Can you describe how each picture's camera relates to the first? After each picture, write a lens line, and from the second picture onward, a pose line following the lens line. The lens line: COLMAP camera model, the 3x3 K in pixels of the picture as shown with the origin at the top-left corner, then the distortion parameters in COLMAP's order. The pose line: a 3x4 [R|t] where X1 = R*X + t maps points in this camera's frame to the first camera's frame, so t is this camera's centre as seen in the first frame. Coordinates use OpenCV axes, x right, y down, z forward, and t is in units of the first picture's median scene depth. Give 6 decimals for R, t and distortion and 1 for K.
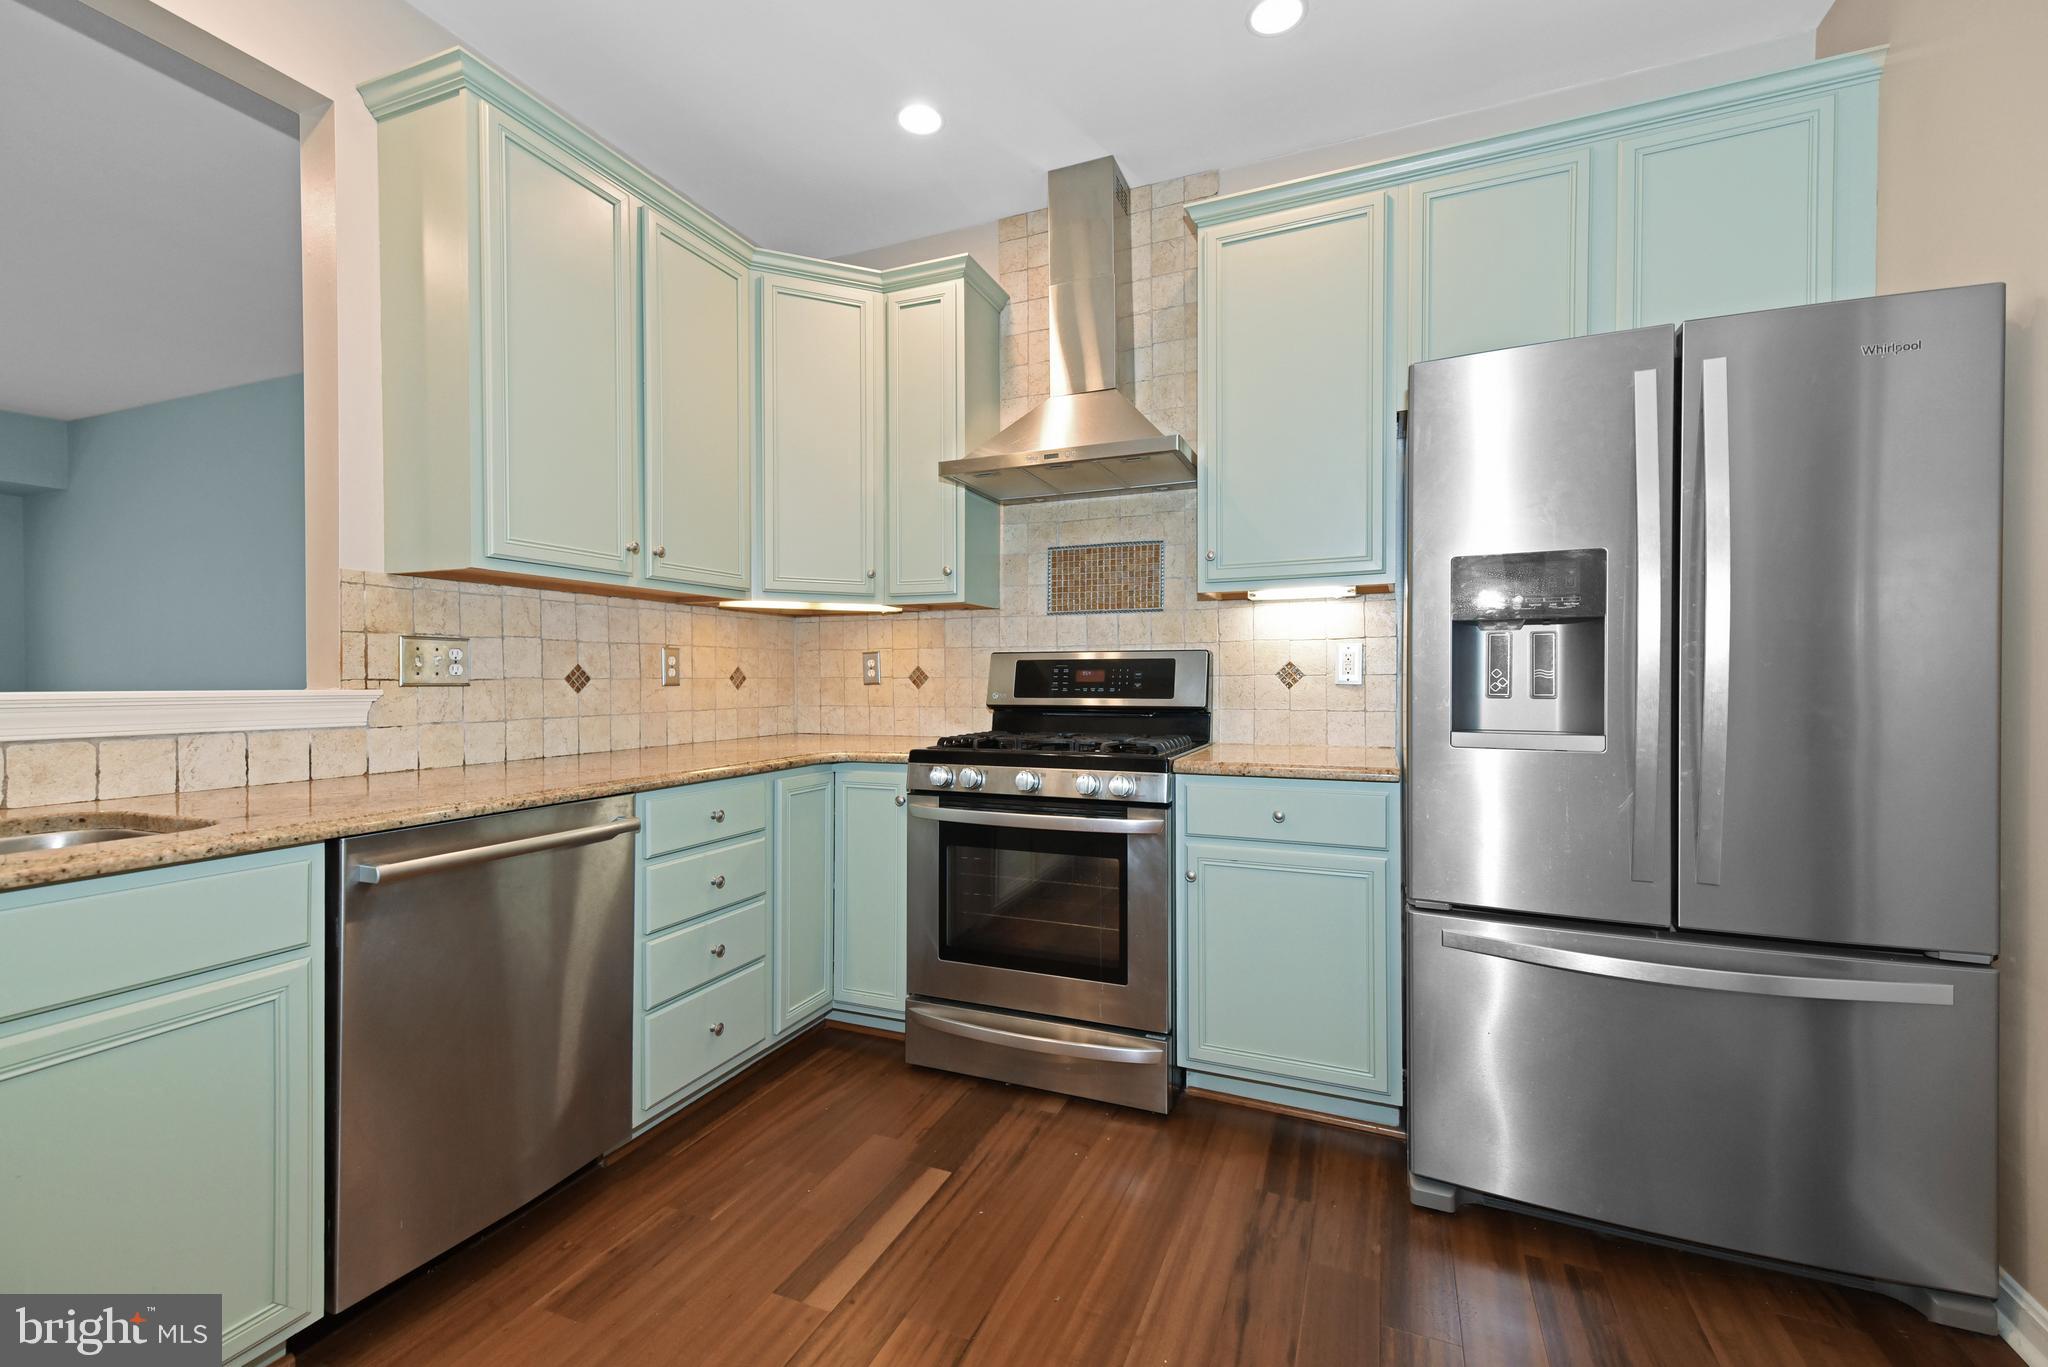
lens RADIAL K [[909.5, 0, 1015.8], [0, 909.5, 683.9], [0, 0, 1]] dist [0.001755, -0.006767]
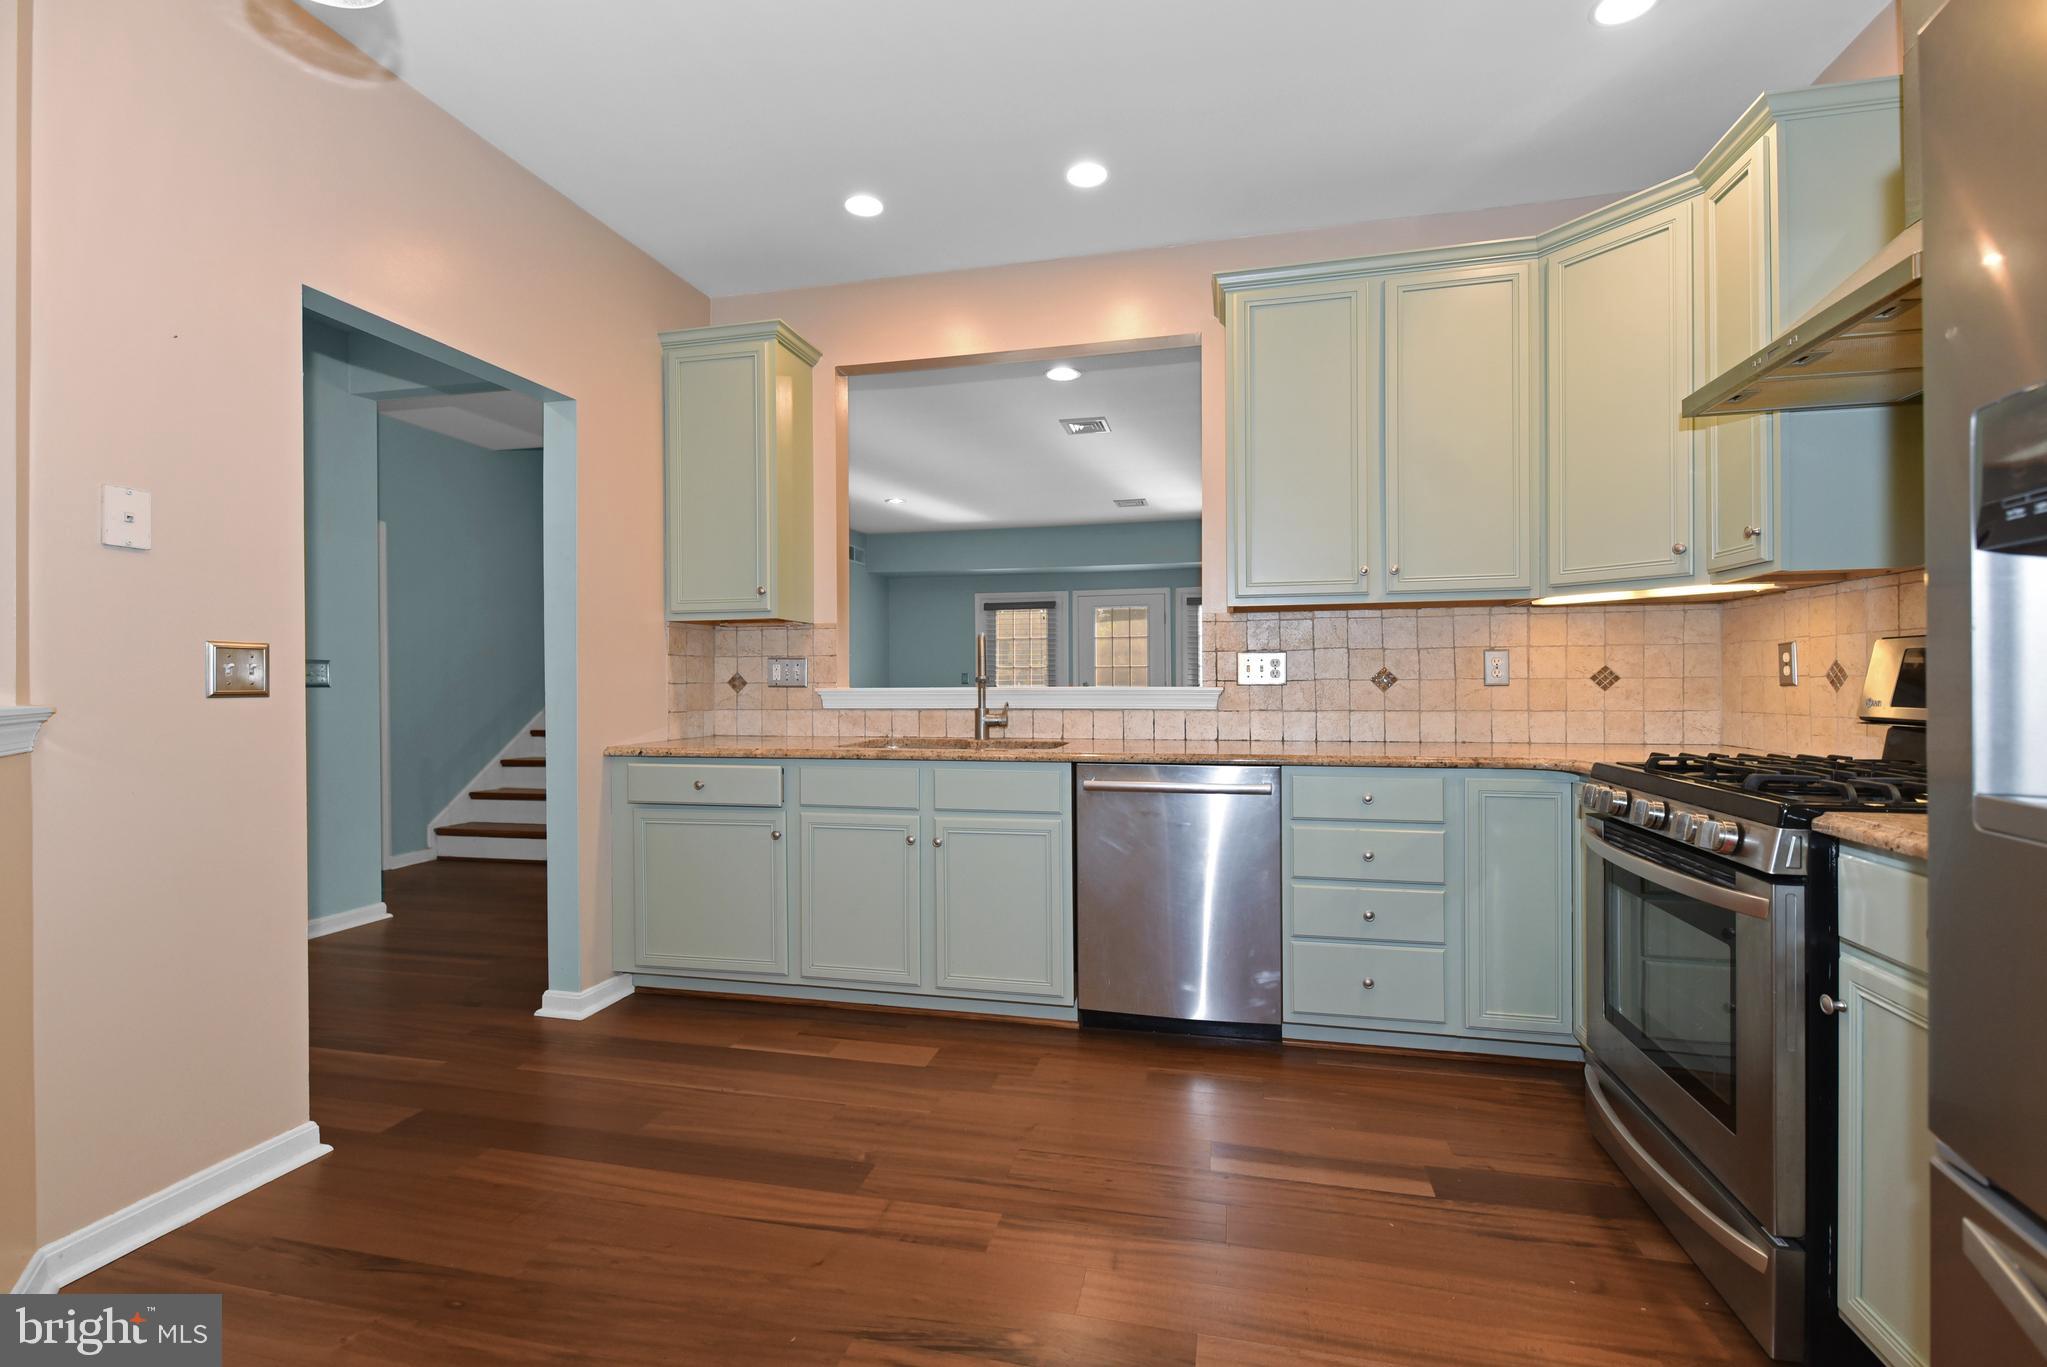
lens RADIAL K [[909.0, 0, 1015.3], [0, 909.0, 683.9], [0, 0, 1]] dist [0.001755, -0.006767]
pose [[0.122112, 0.001588, -0.992515, 0.666108], [-0.002336, 0.999996, 0.001313, -0.000276], [0.992514, 0.002158, 0.122115, 0.360936]]
